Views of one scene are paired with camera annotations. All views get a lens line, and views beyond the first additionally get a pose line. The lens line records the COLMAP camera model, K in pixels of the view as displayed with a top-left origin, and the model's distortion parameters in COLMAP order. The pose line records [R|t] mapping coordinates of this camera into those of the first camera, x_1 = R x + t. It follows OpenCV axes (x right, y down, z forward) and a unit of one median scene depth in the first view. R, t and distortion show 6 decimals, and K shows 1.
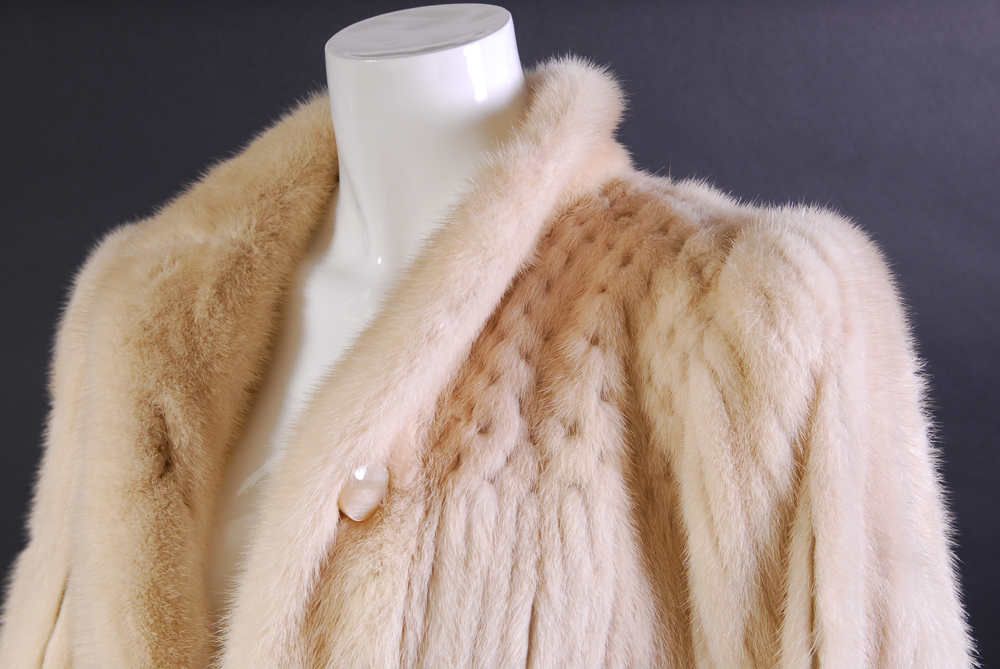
lens RADIAL K [[1878.4, 0, 466.0], [0, 1878.4, 335.7], [0, 0, 1]] dist [-0.003499, -0.200999]
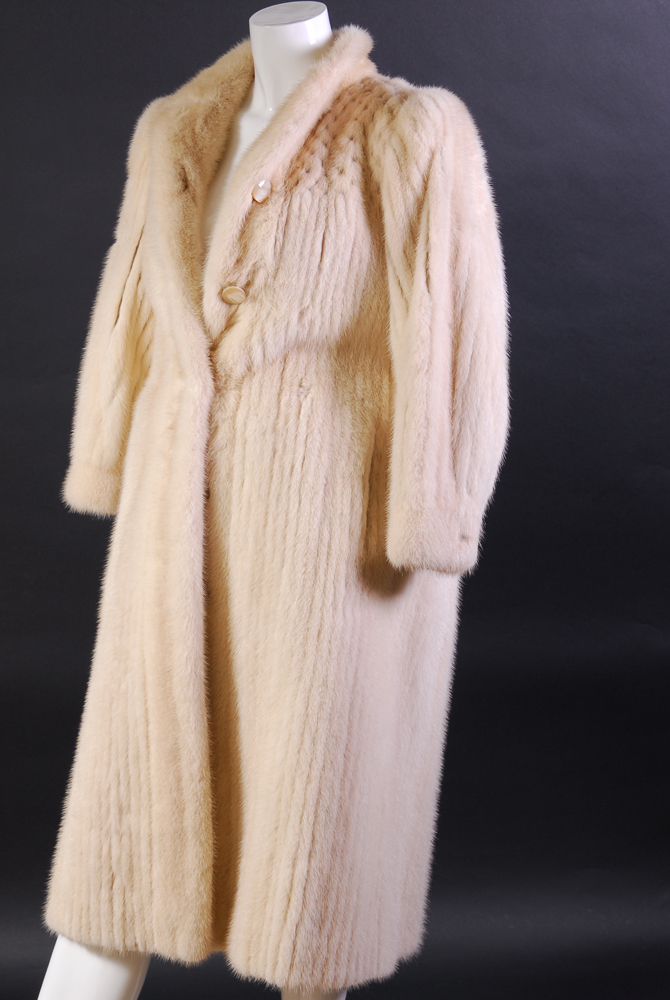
lens RADIAL K [[1878.4, 0, 339.0], [0, 1878.4, 461.9], [0, 0, 1]] dist [-0.003499, -0.200999]
pose [[0.999480, 0.017554, -0.027055, 0.126949], [-0.014745, 0.994805, 0.100725, 0.182939], [0.028683, -0.100274, 0.994546, -1.598414]]
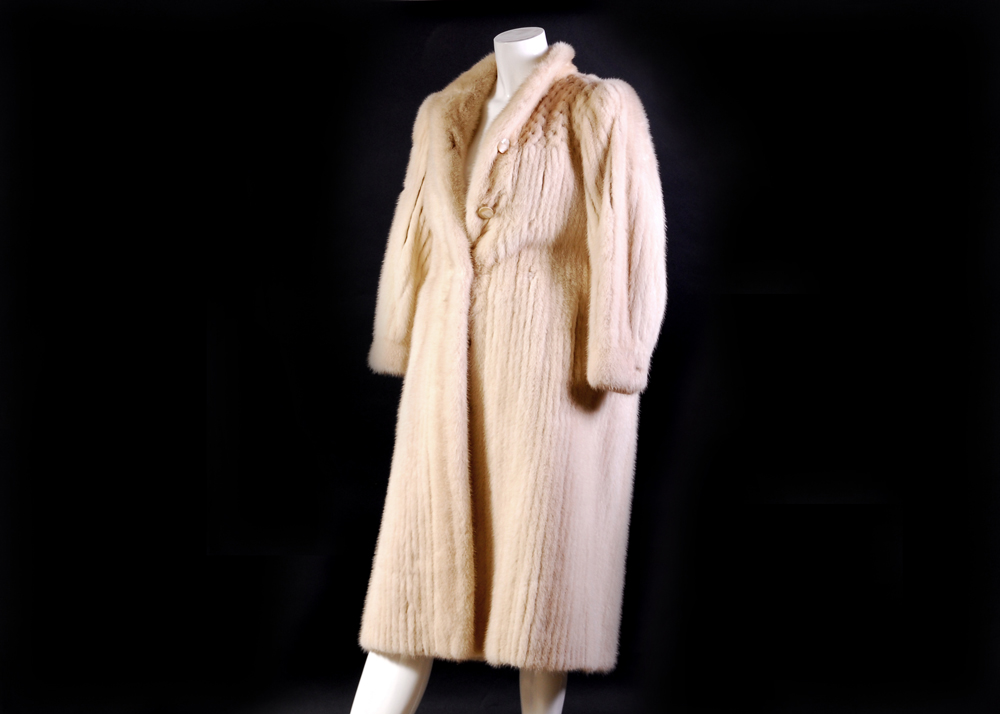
lens RADIAL K [[1844.9, 0, 500.0], [0, 1844.9, 357.0], [0, 0, 1]] dist [-0.017740, -0.000368]
pose [[0.998061, 0.003888, -0.062116, 0.181635], [-0.002721, 0.999819, 0.018851, 0.443634], [0.062178, -0.018645, 0.997891, -2.898324]]
